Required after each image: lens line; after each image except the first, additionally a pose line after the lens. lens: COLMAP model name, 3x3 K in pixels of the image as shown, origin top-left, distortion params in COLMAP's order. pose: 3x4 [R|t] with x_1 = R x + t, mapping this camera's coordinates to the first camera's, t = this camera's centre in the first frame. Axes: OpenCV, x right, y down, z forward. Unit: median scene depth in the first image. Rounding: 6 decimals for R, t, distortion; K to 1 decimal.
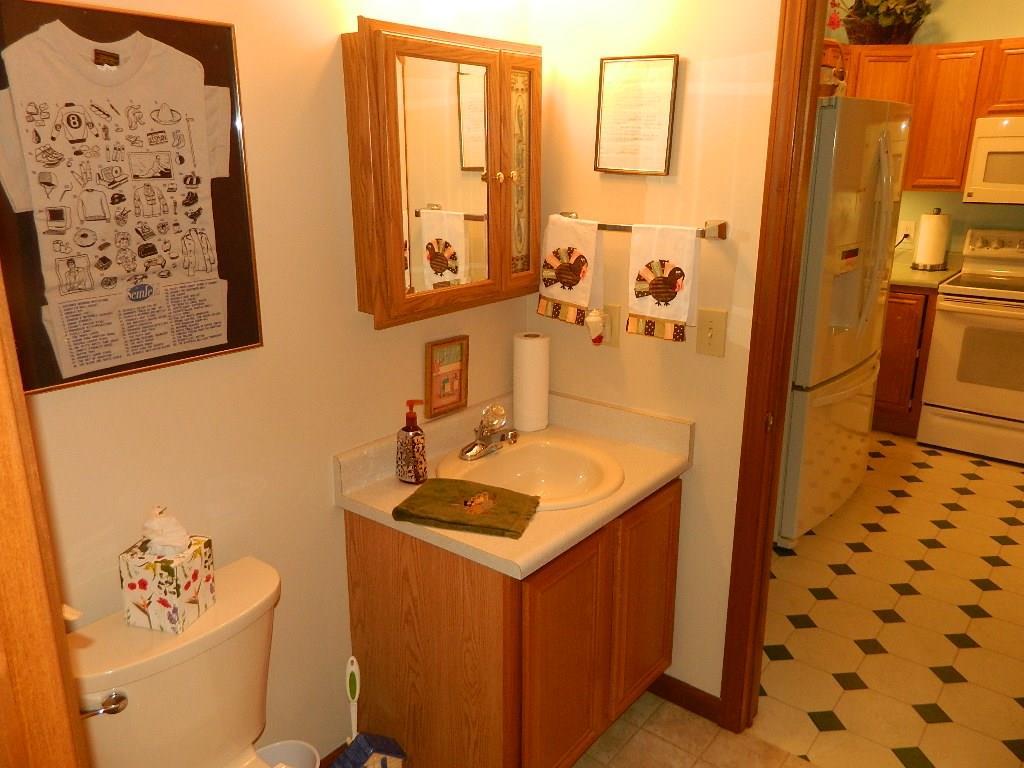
lens RADIAL K [[775.6, 0, 511.9], [0, 775.6, 380.2], [0, 0, 1]] dist [0.021355, -0.016023]
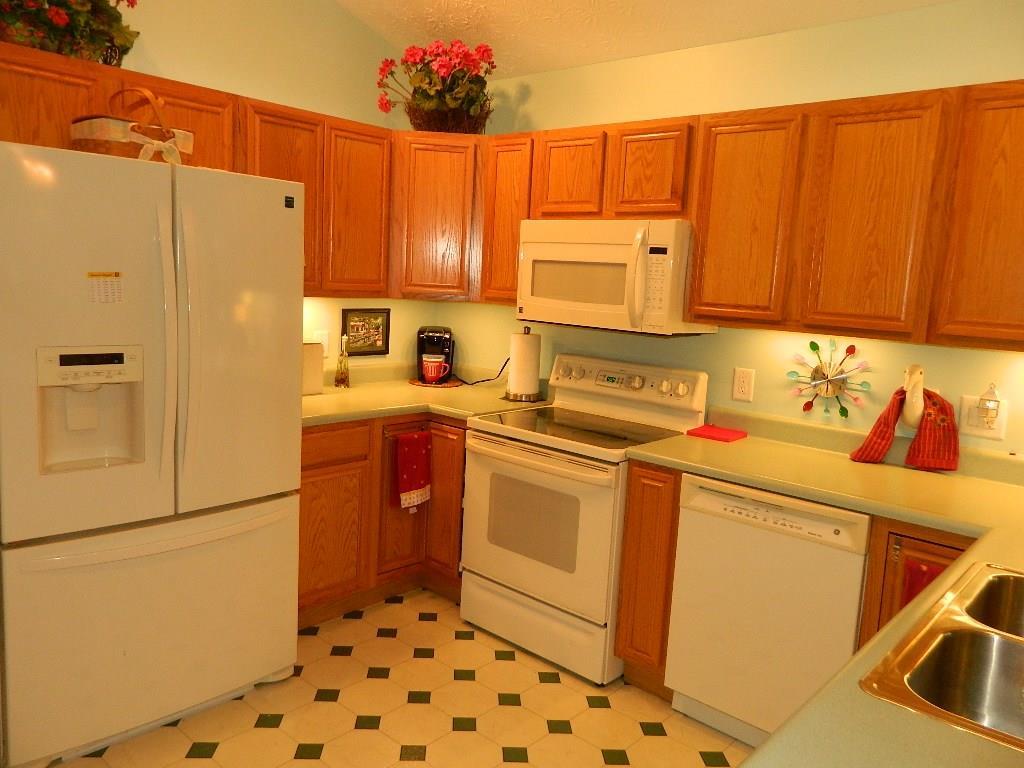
lens RADIAL K [[775.6, 0, 509.7], [0, 775.6, 383.7], [0, 0, 1]] dist [0.021355, -0.016023]
pose [[0.997643, 0.060037, -0.033215, 0.615218], [-0.064328, 0.986826, -0.148445, -0.042028], [0.023865, 0.150232, 0.988363, 0.215000]]
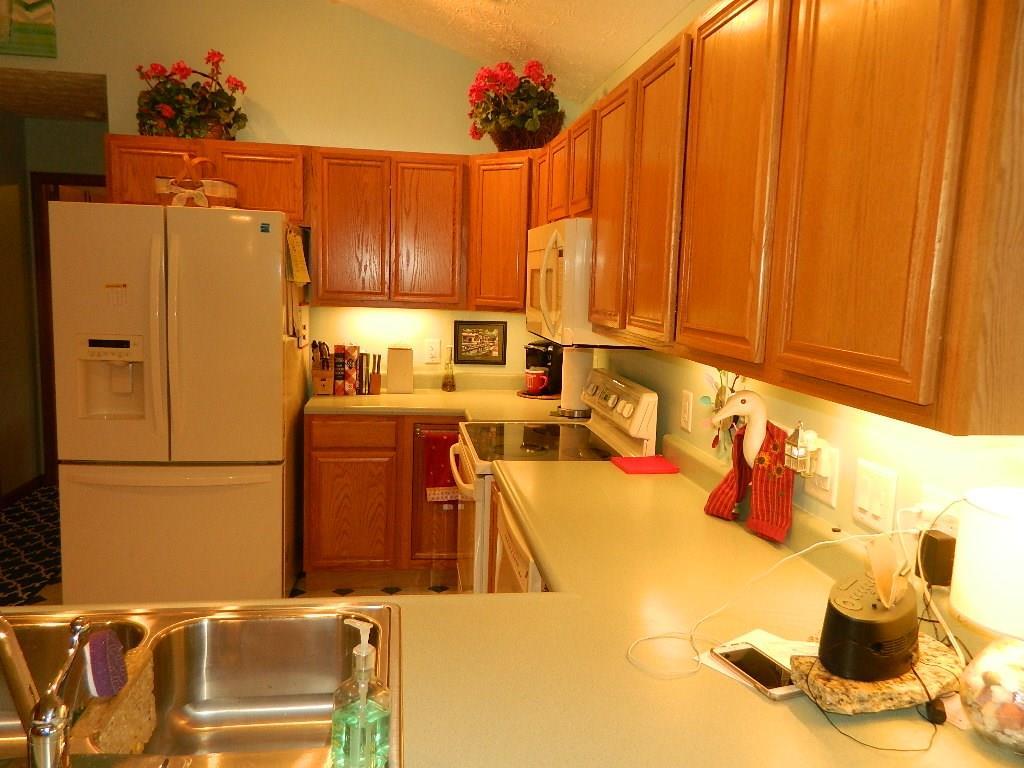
lens RADIAL K [[775.6, 0, 511.0], [0, 775.6, 386.3], [0, 0, 1]] dist [0.021355, -0.016023]
pose [[0.741167, 0.118702, -0.660743, 1.123755], [-0.225880, 0.970951, -0.078943, -0.106277], [0.632179, 0.207758, 0.746449, 0.410902]]
